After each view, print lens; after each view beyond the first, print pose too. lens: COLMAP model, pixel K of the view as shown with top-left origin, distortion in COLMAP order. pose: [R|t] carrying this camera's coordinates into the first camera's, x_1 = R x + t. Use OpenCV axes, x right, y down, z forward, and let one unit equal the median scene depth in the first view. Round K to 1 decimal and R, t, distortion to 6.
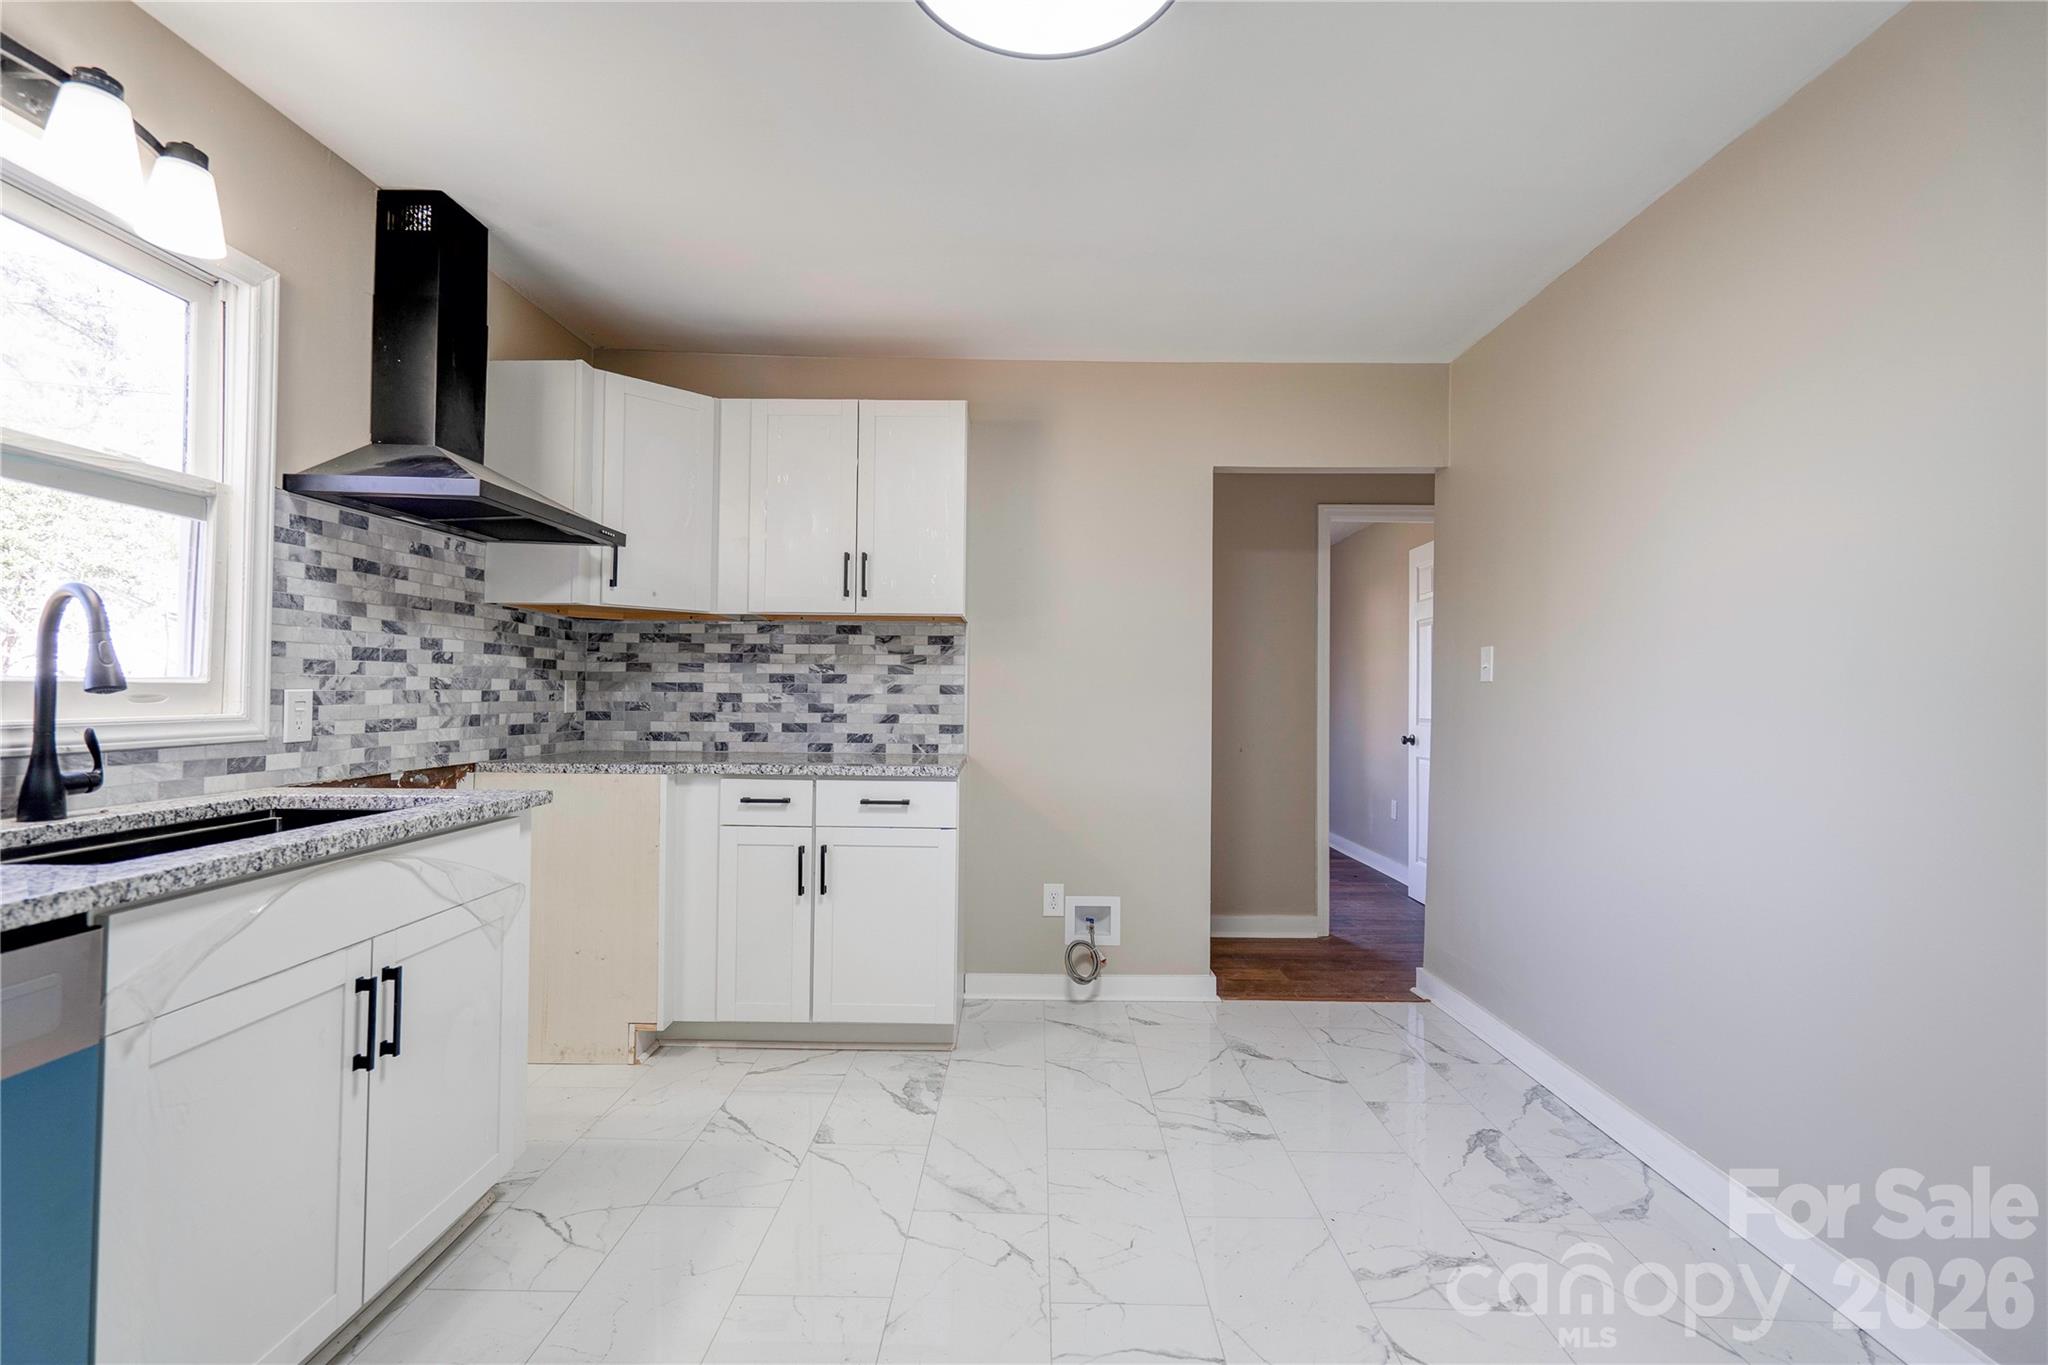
lens RADIAL K [[927.4, 0, 1018.4], [0, 927.4, 678.2], [0, 0, 1]] dist [-0.009864, 0.010823]
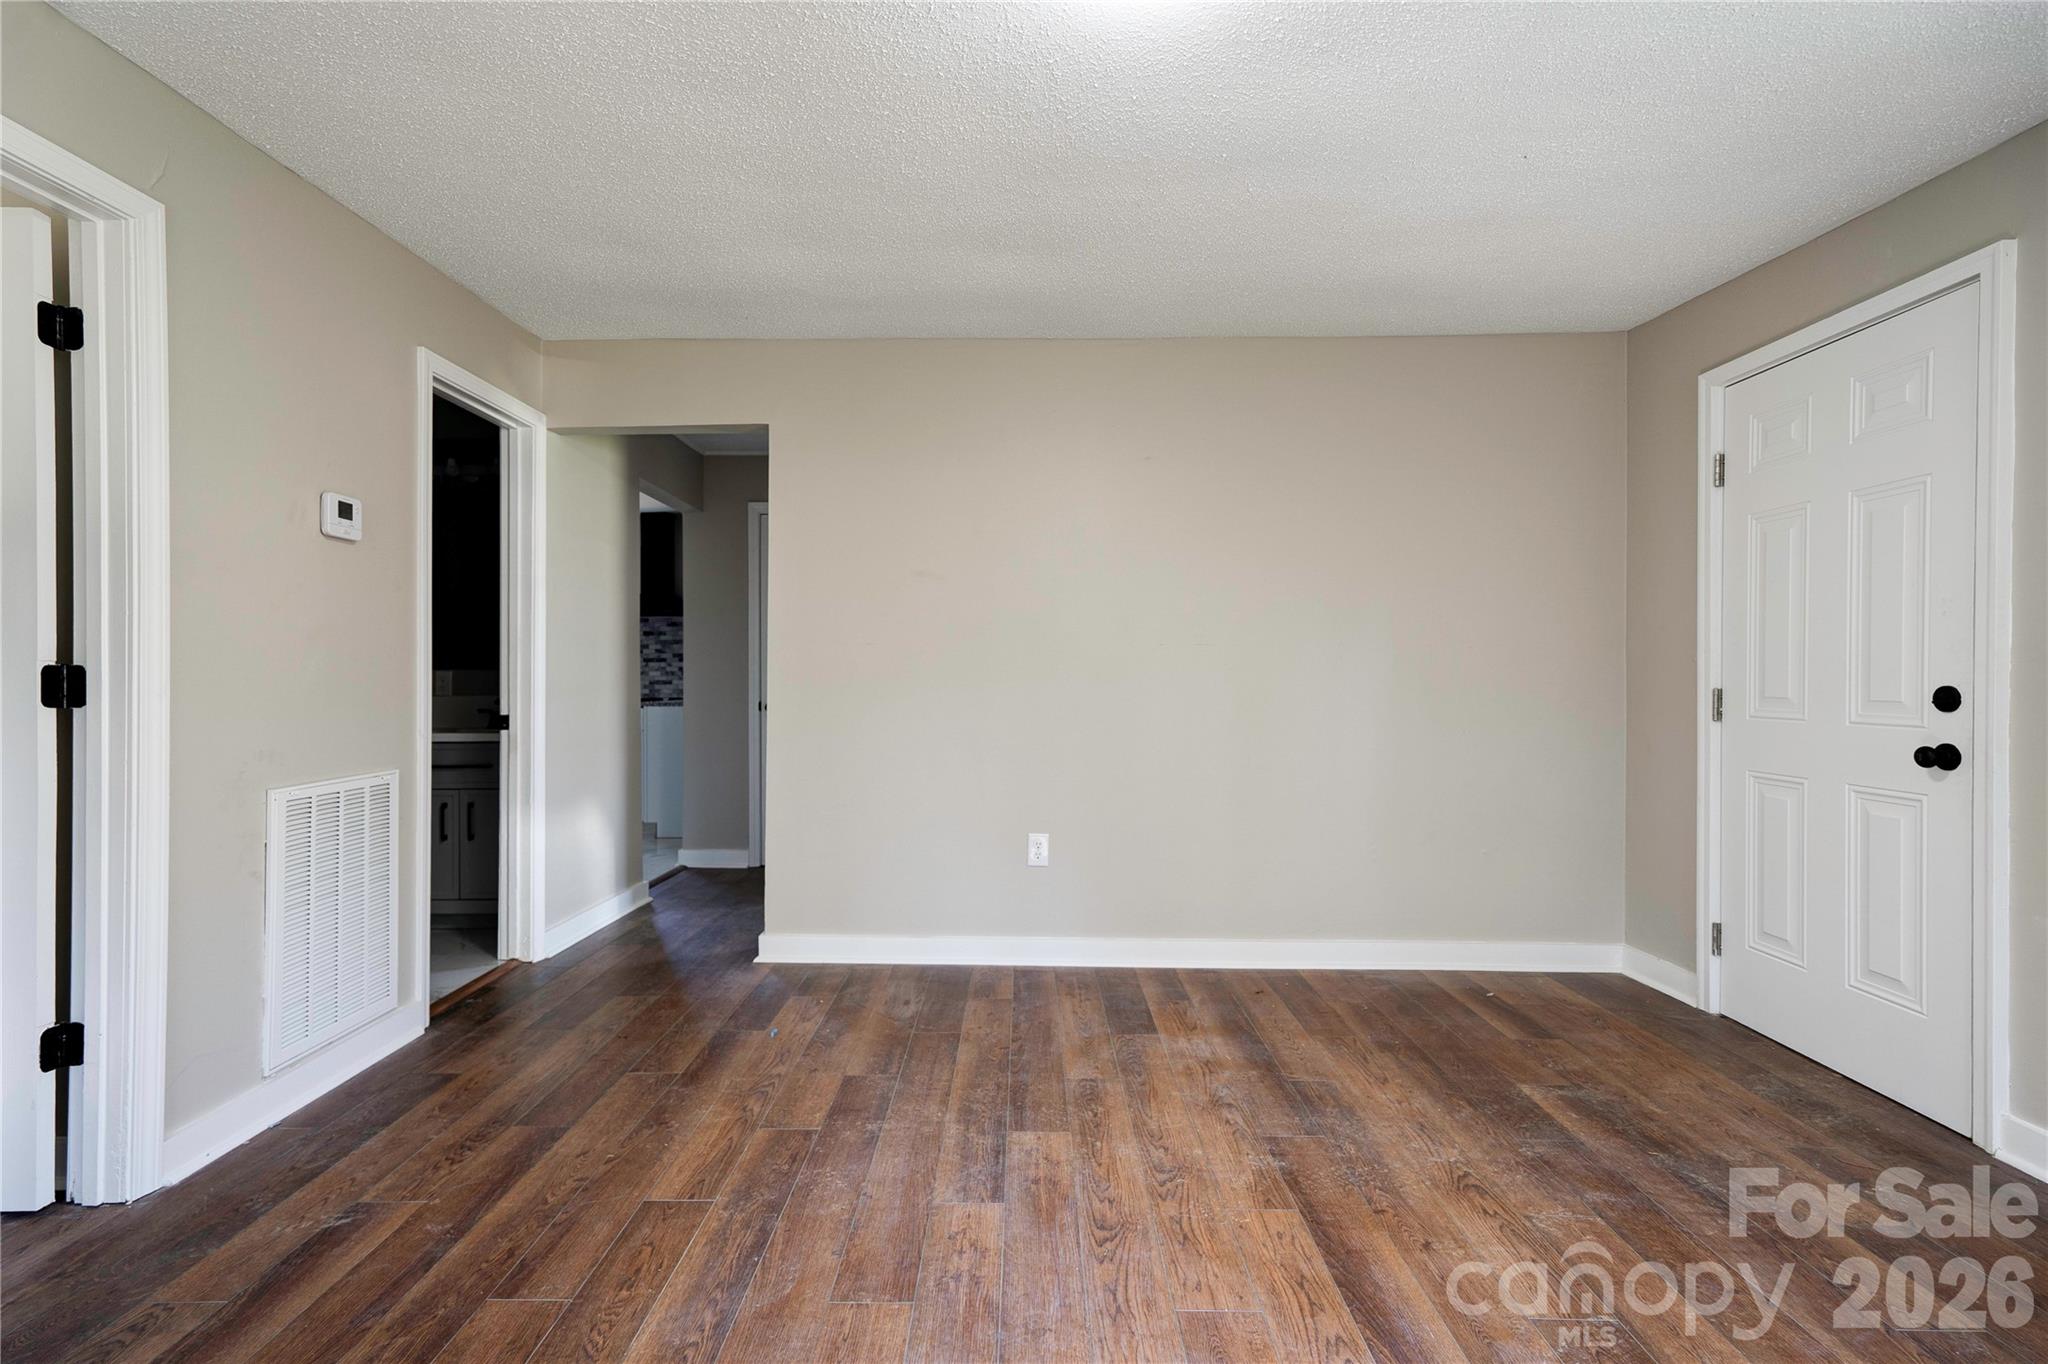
lens RADIAL K [[939.0, 0, 1010.4], [0, 939.0, 682.6], [0, 0, 1]] dist [-0.005321, 0.009235]
pose [[0.005013, -0.015395, -0.999869, 2.435235], [0.010283, 0.999829, -0.015343, 0.109471], [0.999935, -0.010205, 0.005170, 2.113033]]
